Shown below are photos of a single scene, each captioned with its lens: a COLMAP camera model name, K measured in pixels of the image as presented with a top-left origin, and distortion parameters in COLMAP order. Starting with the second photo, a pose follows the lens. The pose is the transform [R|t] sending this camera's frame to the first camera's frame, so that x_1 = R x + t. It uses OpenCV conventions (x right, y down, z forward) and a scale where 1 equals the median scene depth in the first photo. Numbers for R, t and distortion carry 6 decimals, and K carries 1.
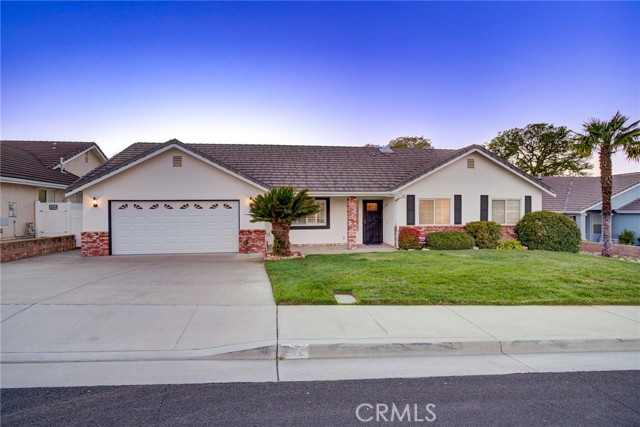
lens RADIAL K [[317.1, 0, 324.5], [0, 317.1, 213.7], [0, 0, 1]] dist [-0.010304, 0.002982]
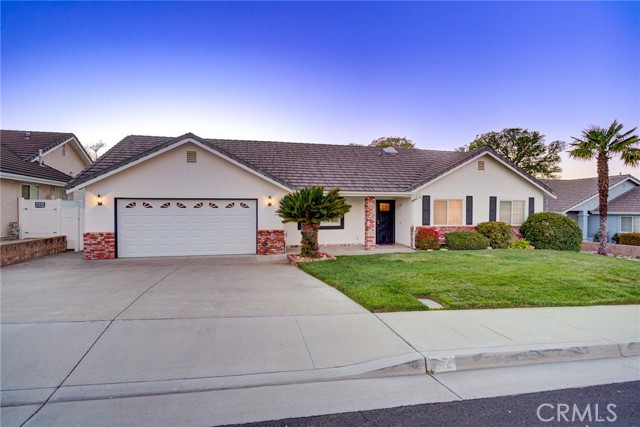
lens RADIAL K [[317.1, 0, 316.5], [0, 317.1, 212.8], [0, 0, 1]] dist [-0.010304, 0.002982]
pose [[0.995054, 0.005117, 0.099206, -0.184859], [-0.005413, 0.999982, 0.002716, -0.005267], [-0.099191, -0.003240, 0.995063, 0.033438]]
